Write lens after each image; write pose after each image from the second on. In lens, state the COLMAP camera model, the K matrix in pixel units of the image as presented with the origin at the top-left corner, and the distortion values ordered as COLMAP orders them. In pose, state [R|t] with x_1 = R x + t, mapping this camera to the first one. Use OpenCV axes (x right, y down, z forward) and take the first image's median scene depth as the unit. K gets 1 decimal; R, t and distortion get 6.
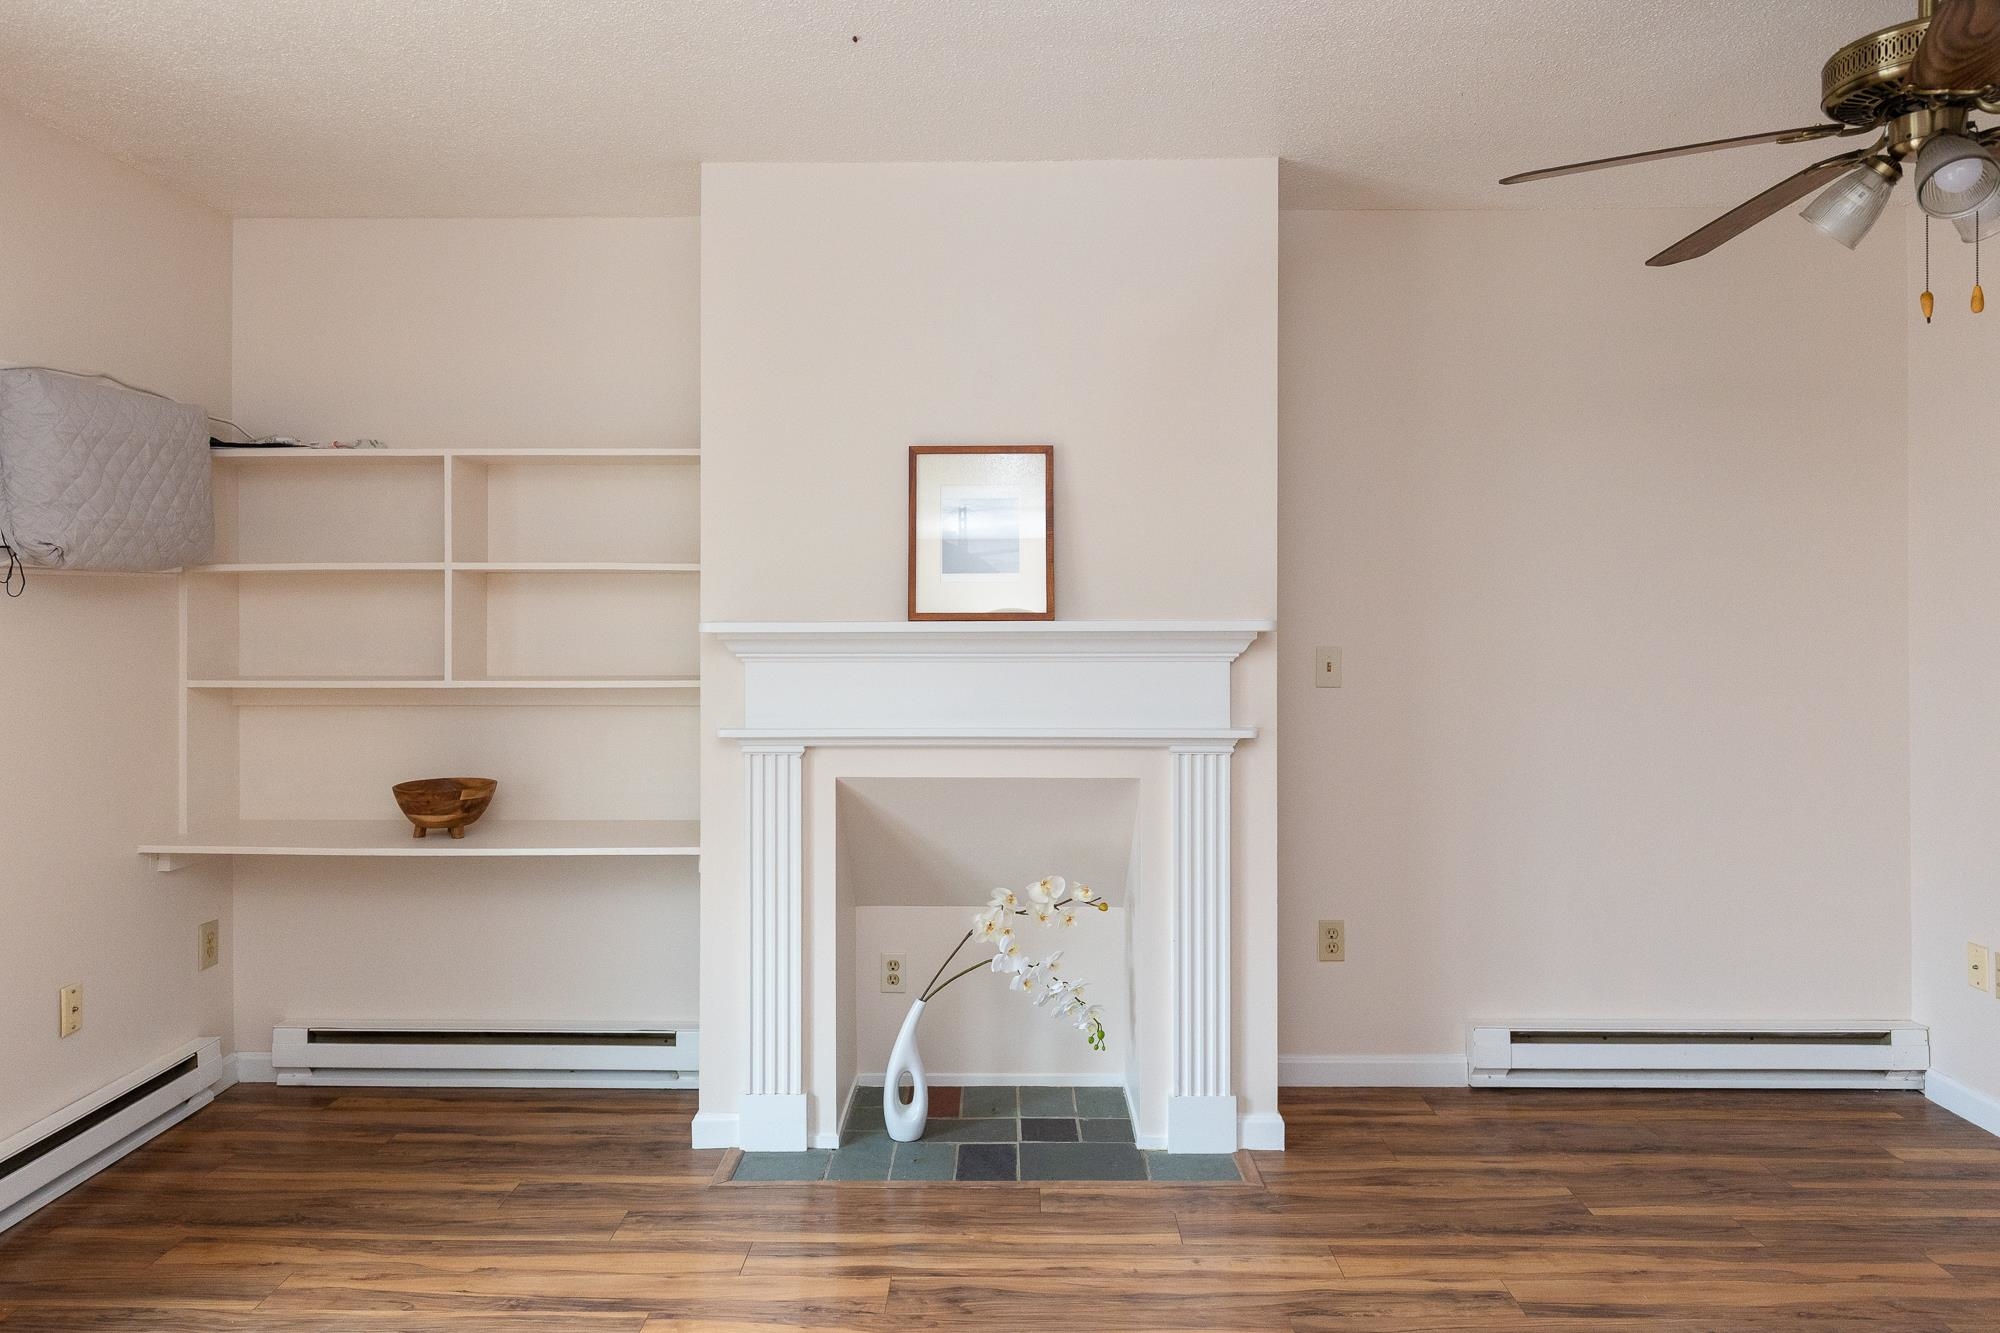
lens RADIAL K [[1288.8, 0, 984.5], [0, 1288.8, 611.6], [0, 0, 1]] dist [0.003619, -0.001968]
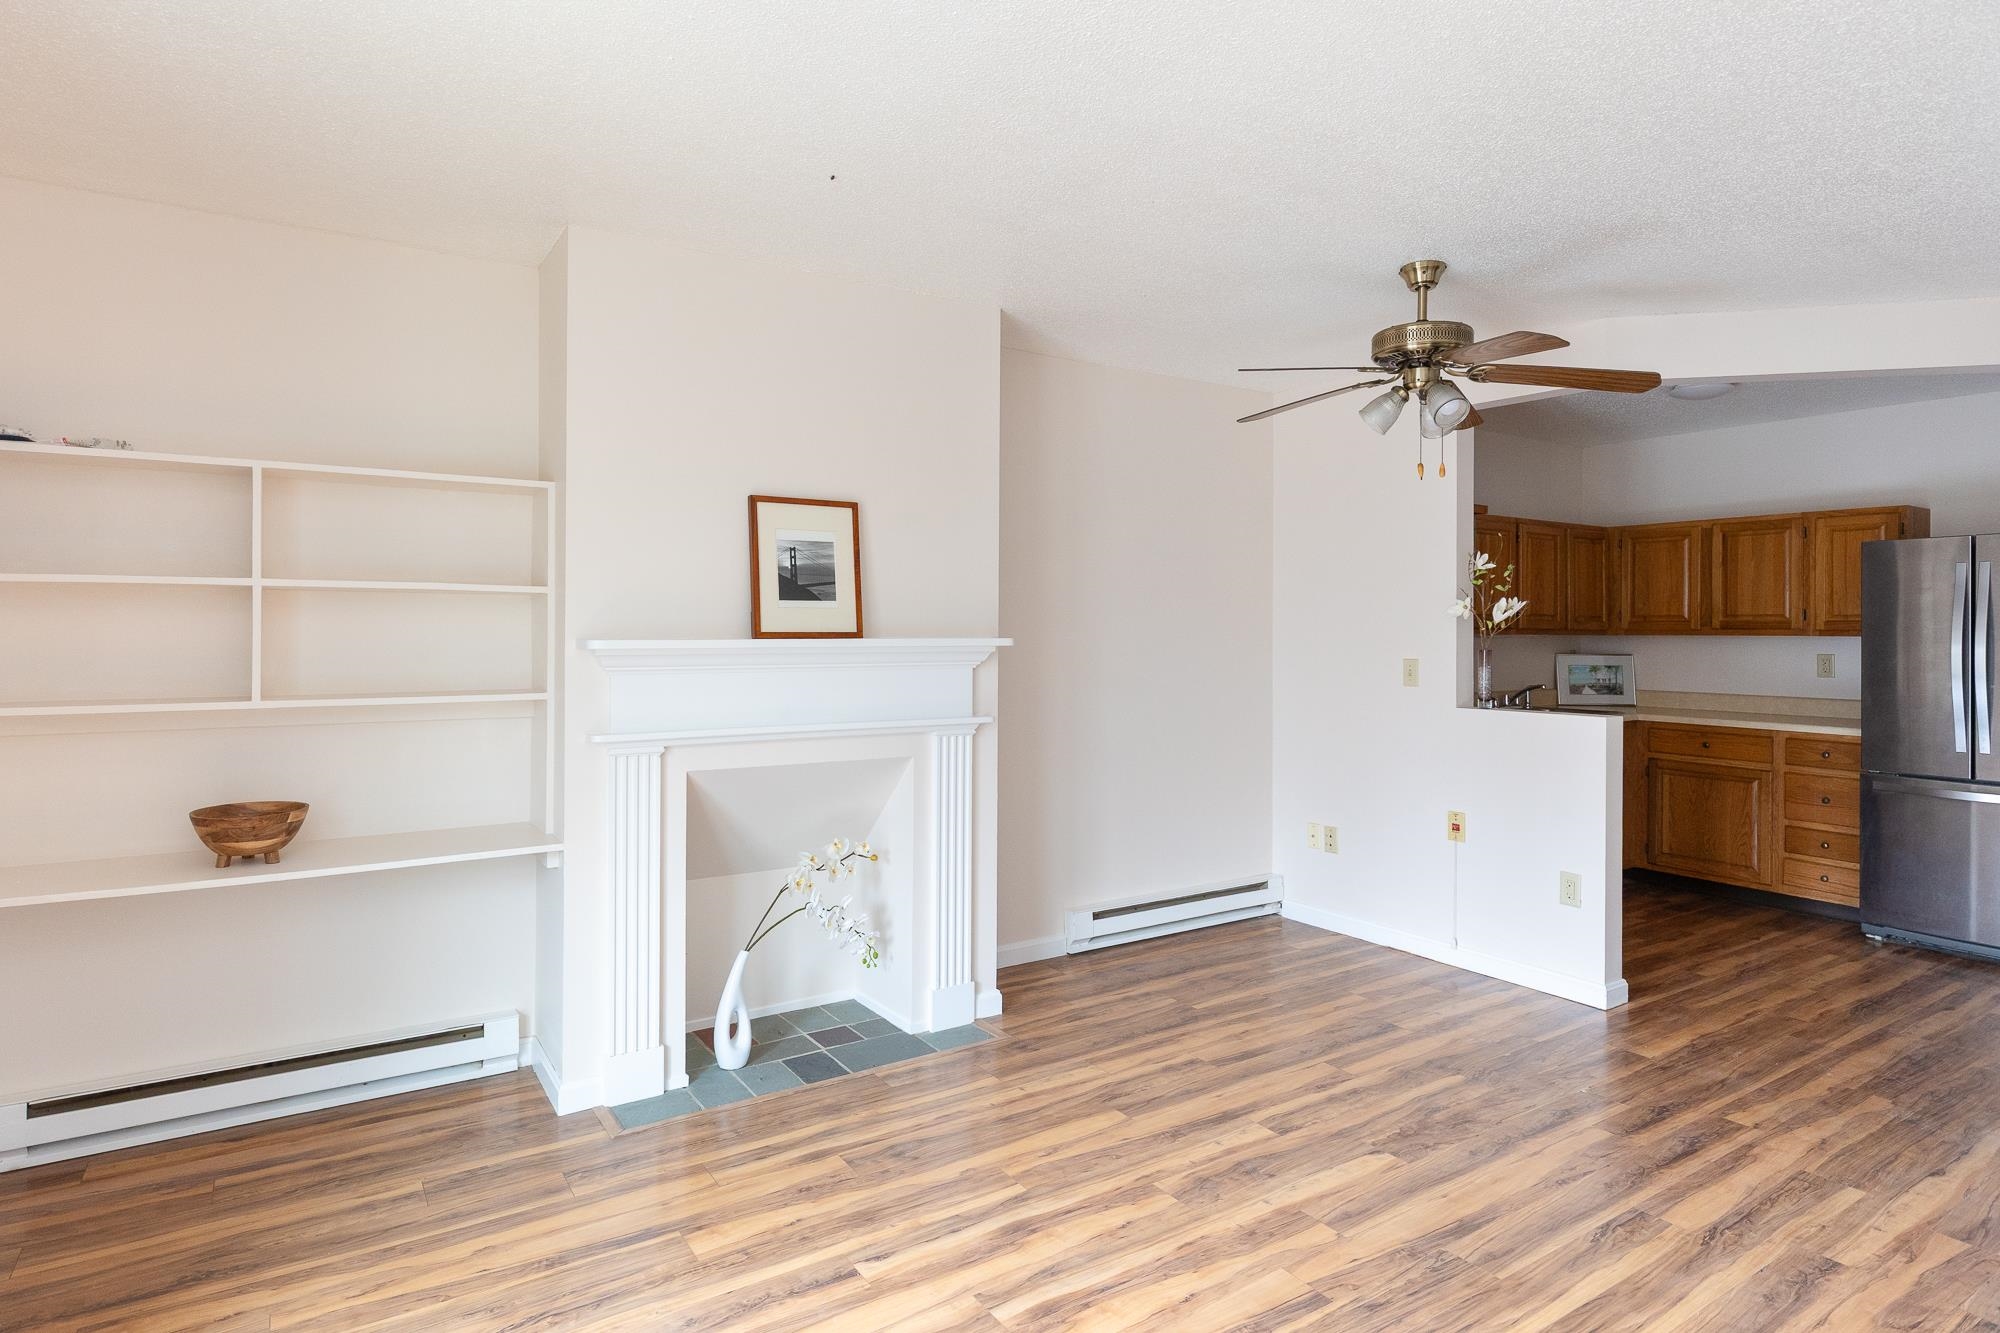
lens RADIAL K [[1090.5, 0, 980.9], [0, 1090.5, 626.9], [0, 0, 1]] dist [-0.002778, 0.000586]
pose [[0.830025, 0.005418, 0.557700, -0.450953], [-0.002526, 0.999979, -0.005954, 0.002179], [-0.557721, 0.003533, 0.830021, 0.022958]]
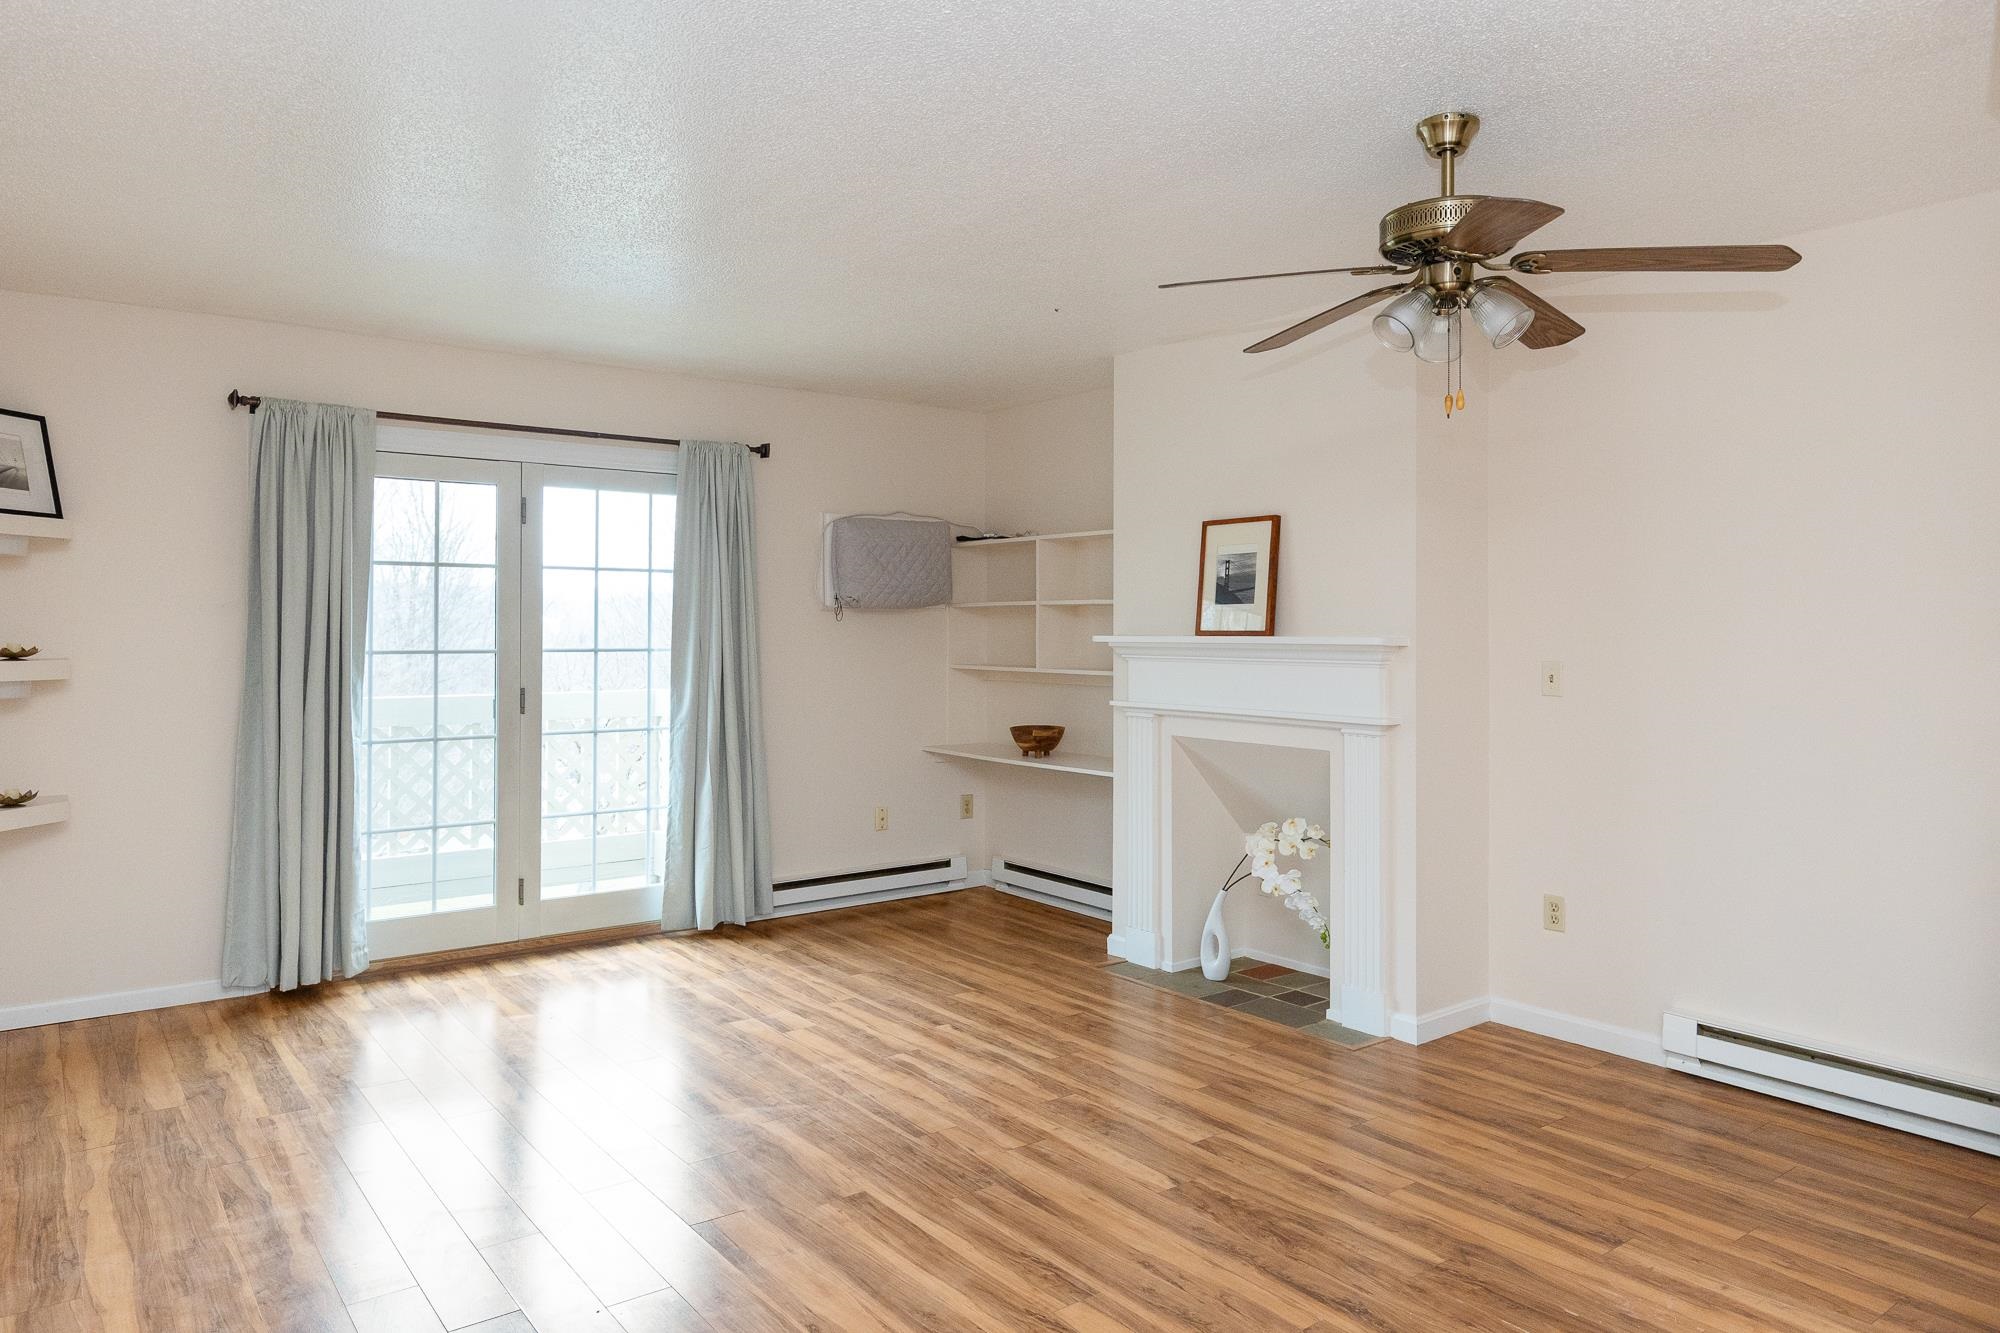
lens RADIAL K [[1288.8, 0, 984.5], [0, 1288.8, 611.6], [0, 0, 1]] dist [0.003619, -0.001968]
pose [[0.614263, -0.007601, -0.789065, 0.987160], [-0.005607, 0.999886, -0.013997, 0.001870], [0.789081, 0.013023, 0.614151, -0.144519]]
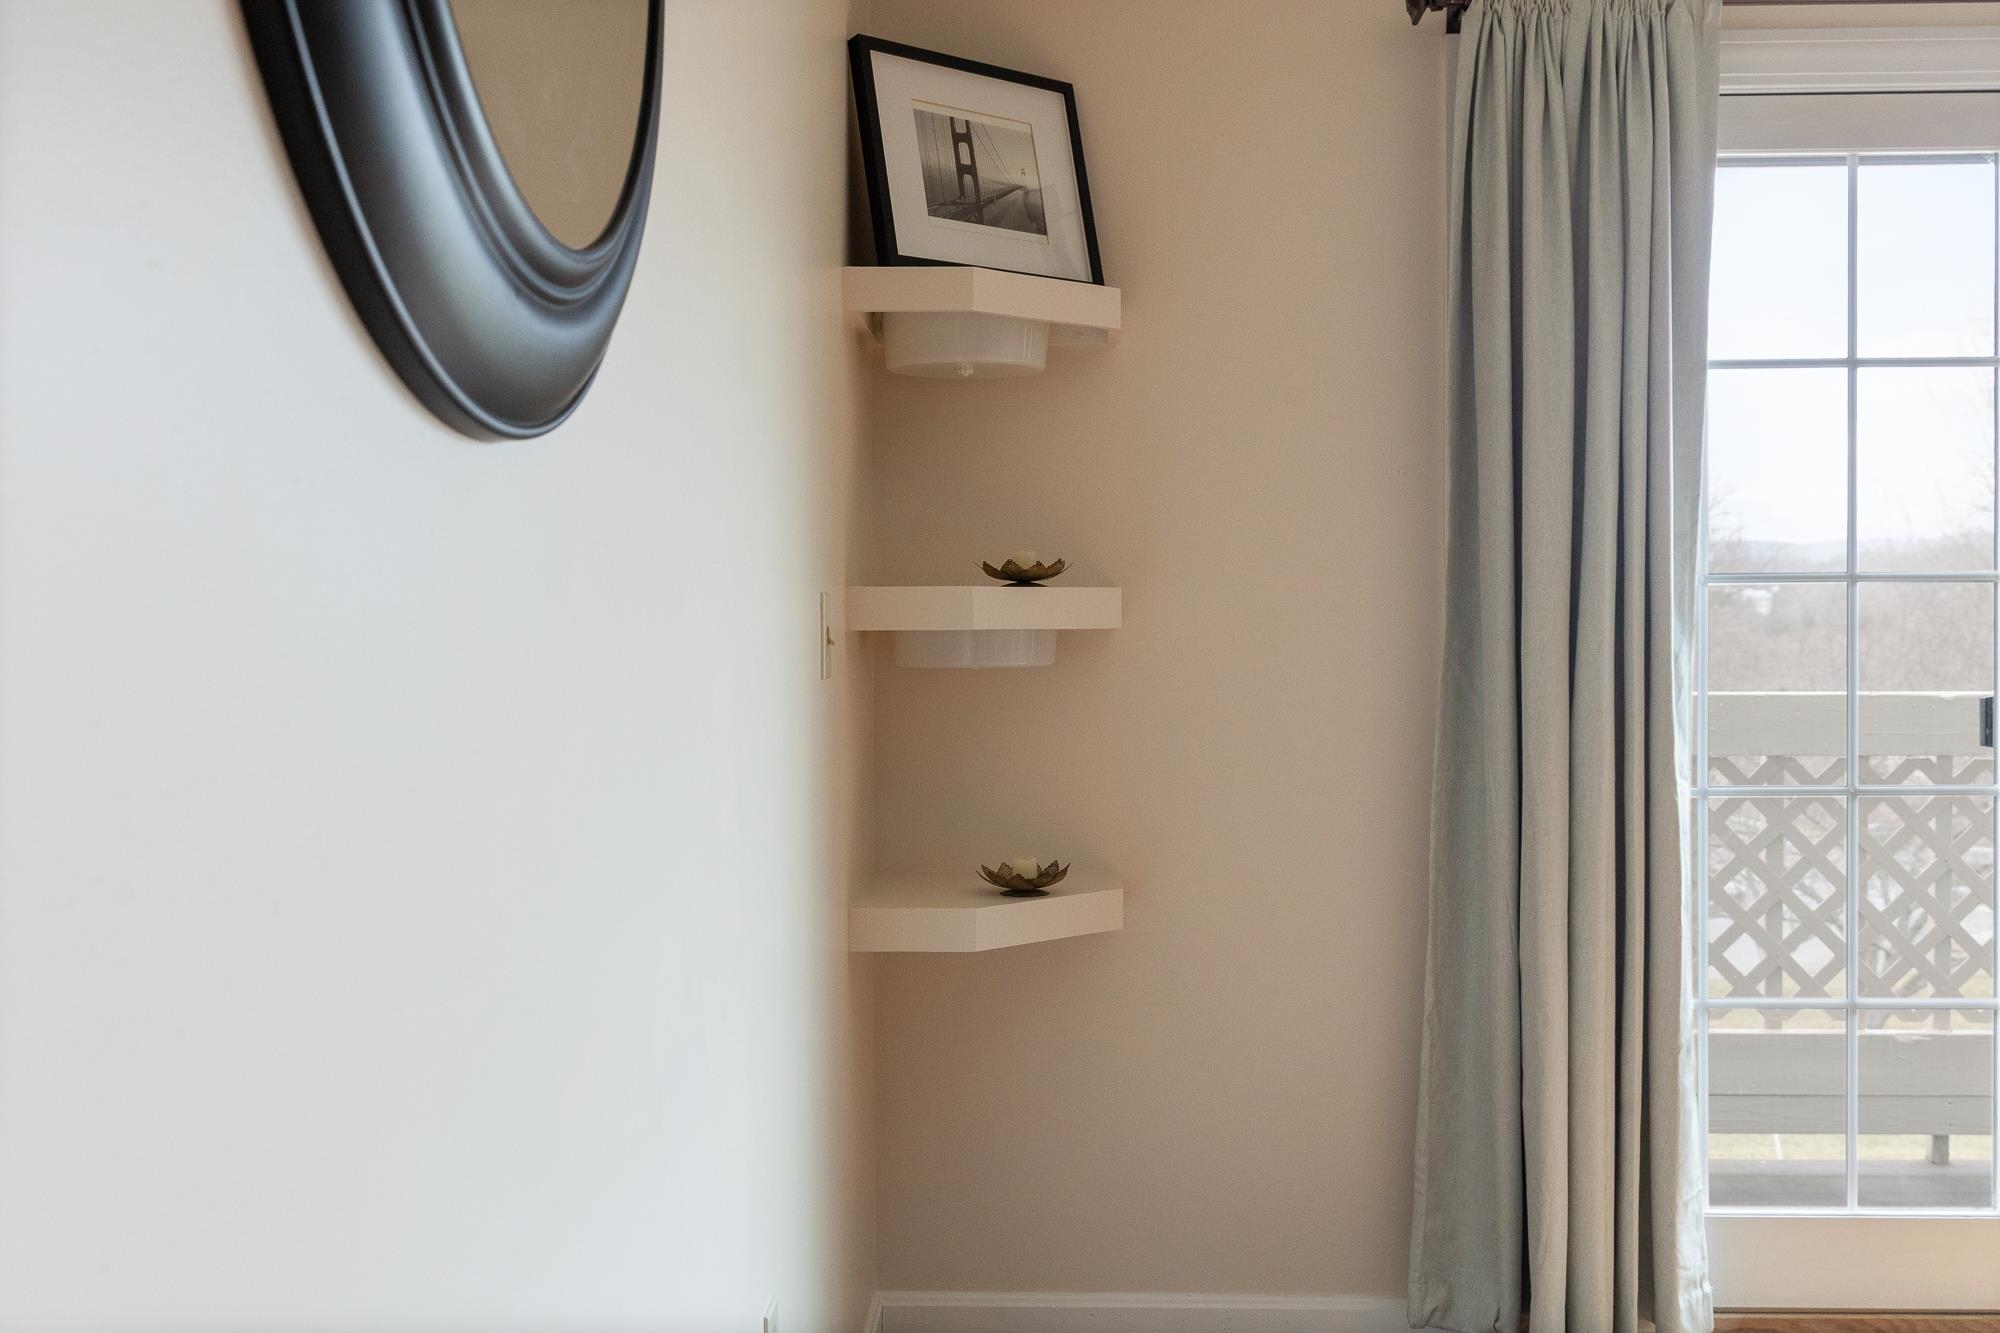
lens RADIAL K [[2118.0, 0, 1000.0], [0, 2118.0, 666.5], [0, 0, 1]] dist [-0.078567, -0.000141]
pose [[-0.020737, 0.031263, -0.999296, 0.382246], [0.000780, 0.999511, 0.031253, 0.044021], [0.999785, -0.000131, -0.020751, -0.108007]]
